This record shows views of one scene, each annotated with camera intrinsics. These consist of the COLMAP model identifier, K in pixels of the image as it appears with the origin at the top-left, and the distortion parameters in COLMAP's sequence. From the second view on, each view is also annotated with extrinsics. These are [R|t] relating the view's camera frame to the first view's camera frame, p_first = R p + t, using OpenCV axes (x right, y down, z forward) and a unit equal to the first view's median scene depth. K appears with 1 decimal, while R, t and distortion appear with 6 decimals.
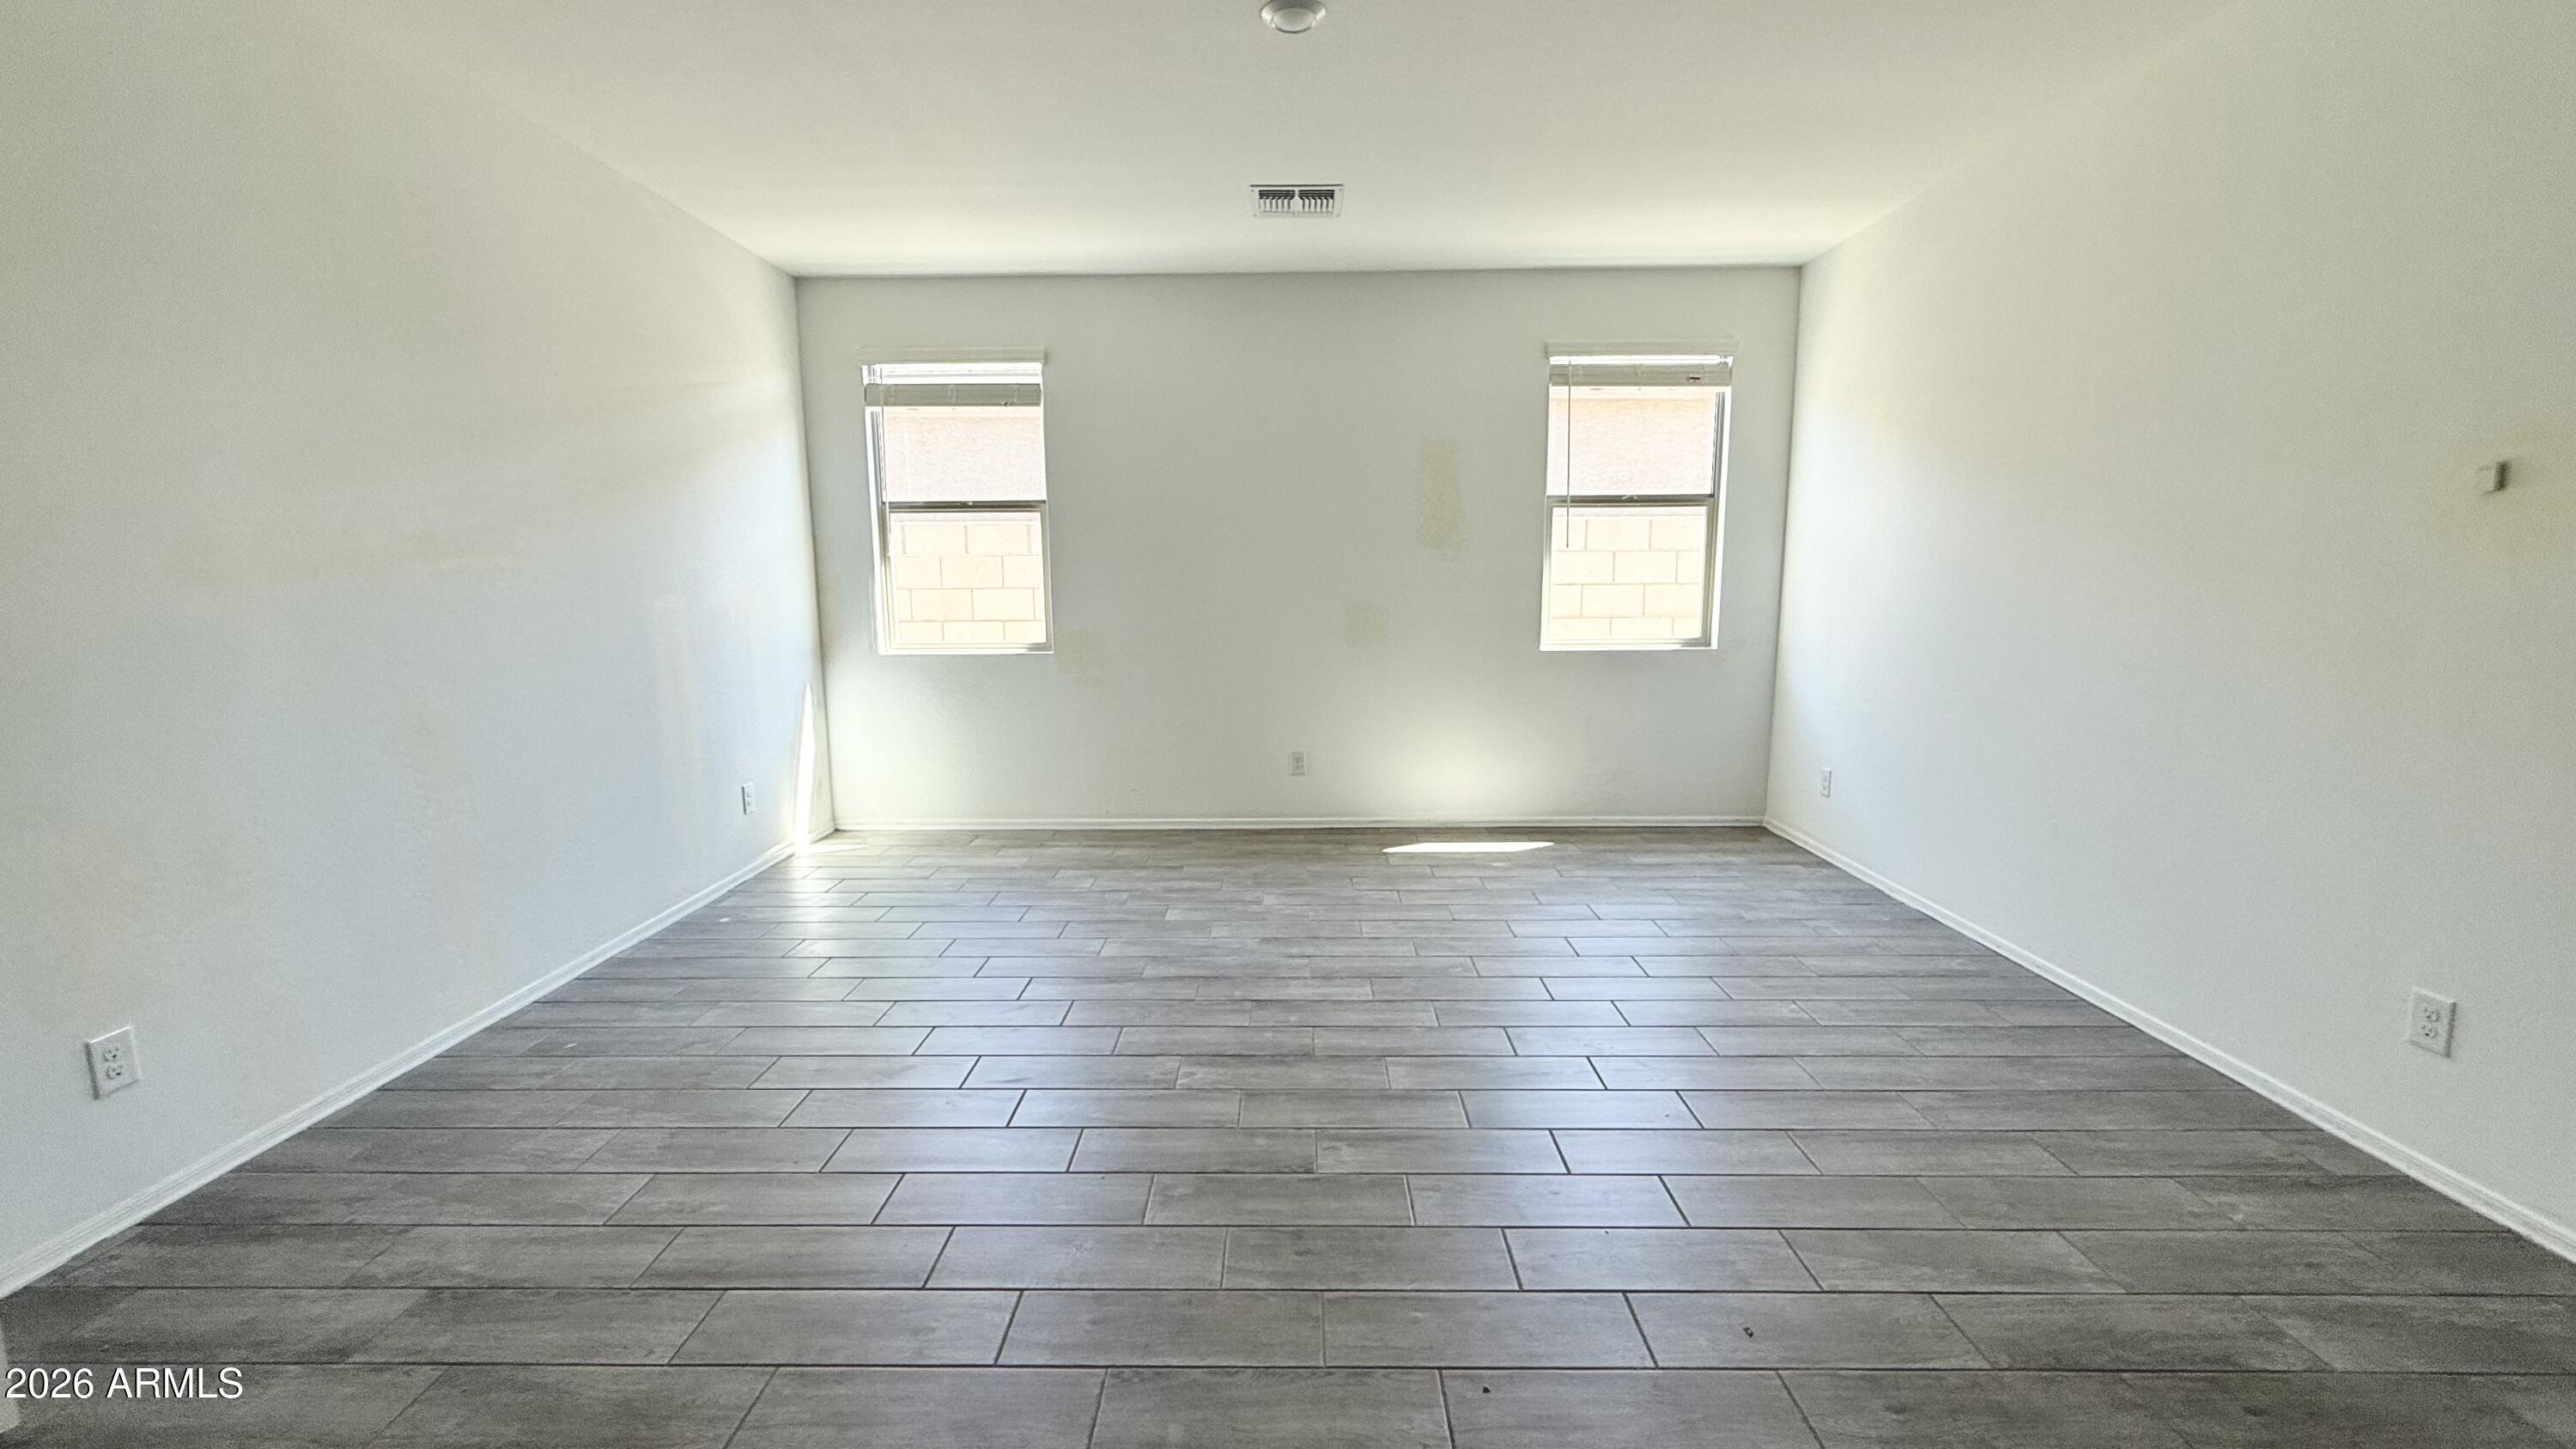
lens RADIAL K [[1034.7, 0, 1288.0], [0, 1034.7, 724.5], [0, 0, 1]] dist [0.000172, 0.000009]
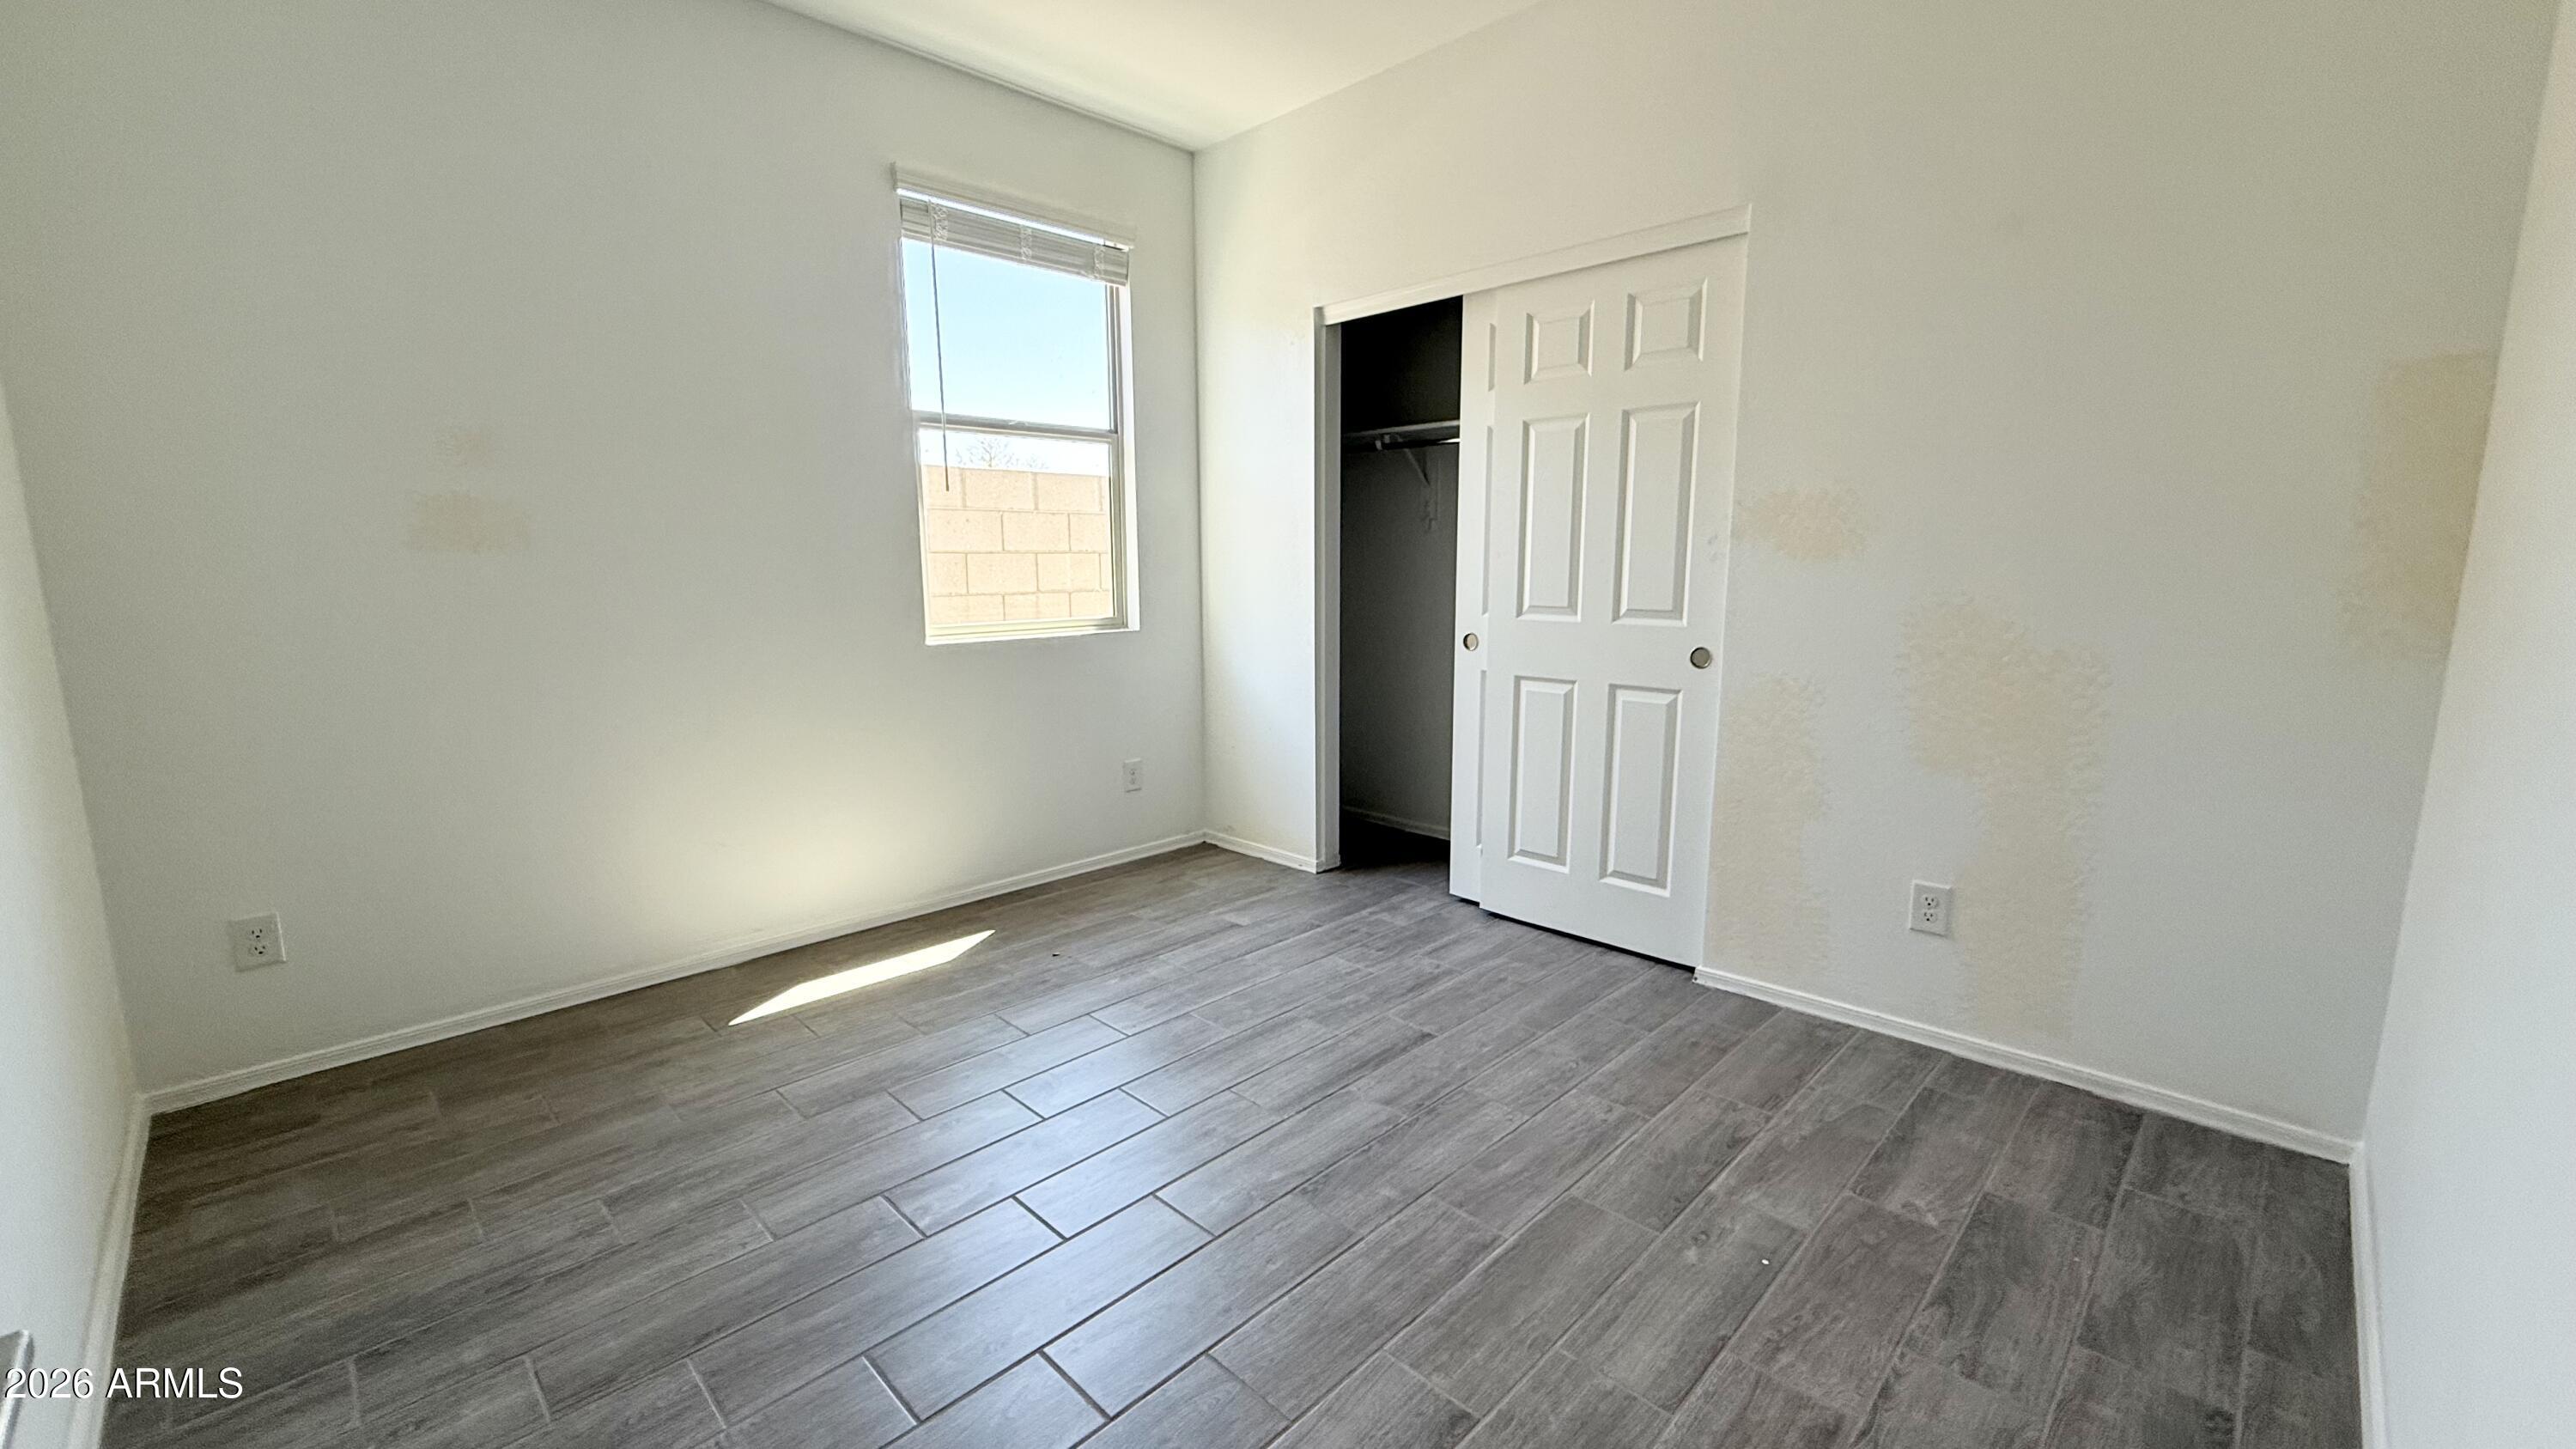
lens RADIAL K [[1034.7, 0, 1288.0], [0, 1034.7, 724.5], [0, 0, 1]] dist [0.000172, 0.000009]
pose [[0.691035, -0.114279, 0.713730, -0.070809], [0.125760, 0.991372, 0.036973, -0.017670], [-0.711797, 0.064209, 0.699444, 0.387810]]
